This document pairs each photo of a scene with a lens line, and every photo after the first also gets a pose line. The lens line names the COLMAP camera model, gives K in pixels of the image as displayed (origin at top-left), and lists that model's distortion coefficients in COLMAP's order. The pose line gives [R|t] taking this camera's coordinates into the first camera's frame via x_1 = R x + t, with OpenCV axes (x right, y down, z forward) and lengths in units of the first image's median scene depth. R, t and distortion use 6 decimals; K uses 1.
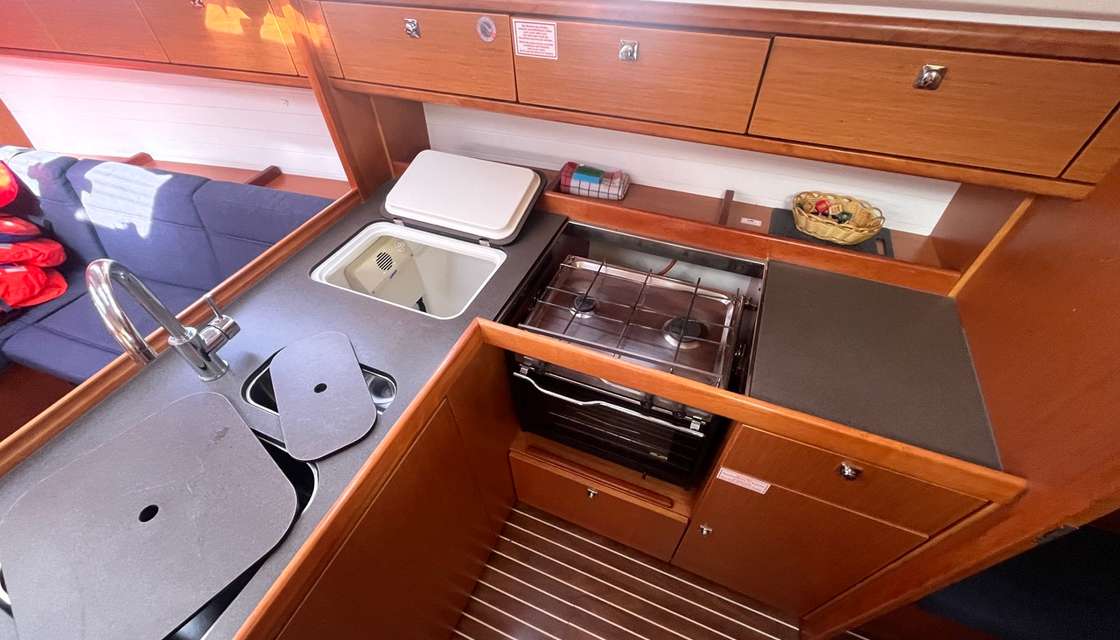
lens RADIAL K [[451.0, 0, 560.5], [0, 451.0, 318.7], [0, 0, 1]] dist [-0.000970, 0.000044]
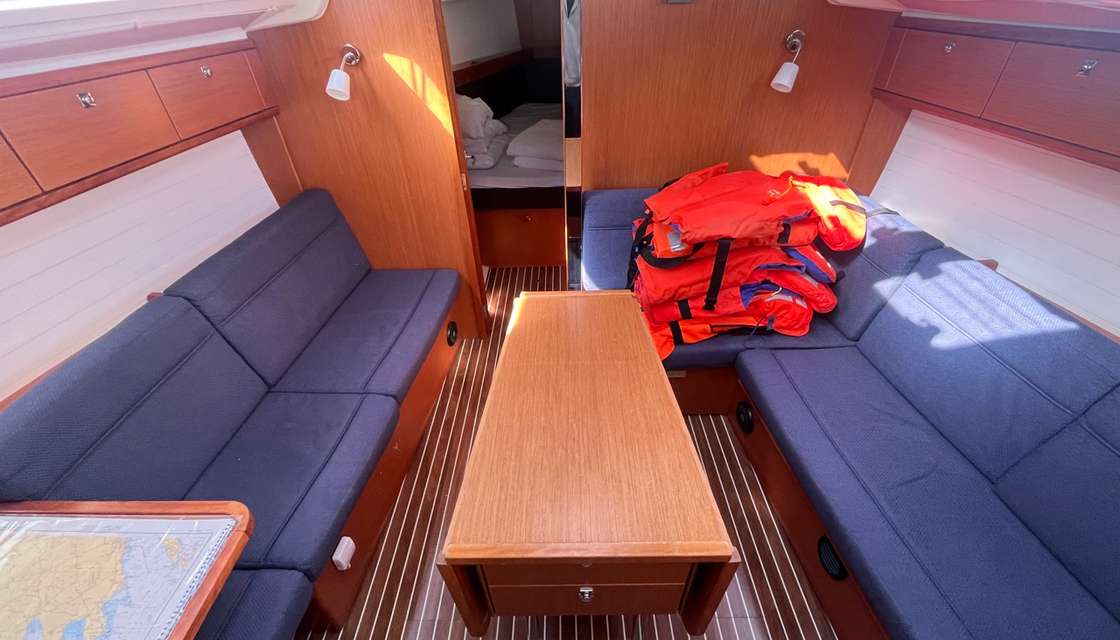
lens RADIAL K [[451.0, 0, 558.6], [0, 451.0, 320.9], [0, 0, 1]] dist [-0.000970, 0.000044]
pose [[0.376709, 0.555876, -0.741007, -0.618309], [-0.644875, 0.731636, 0.221008, 0.049616], [0.665001, 0.394601, 0.634085, -0.007256]]
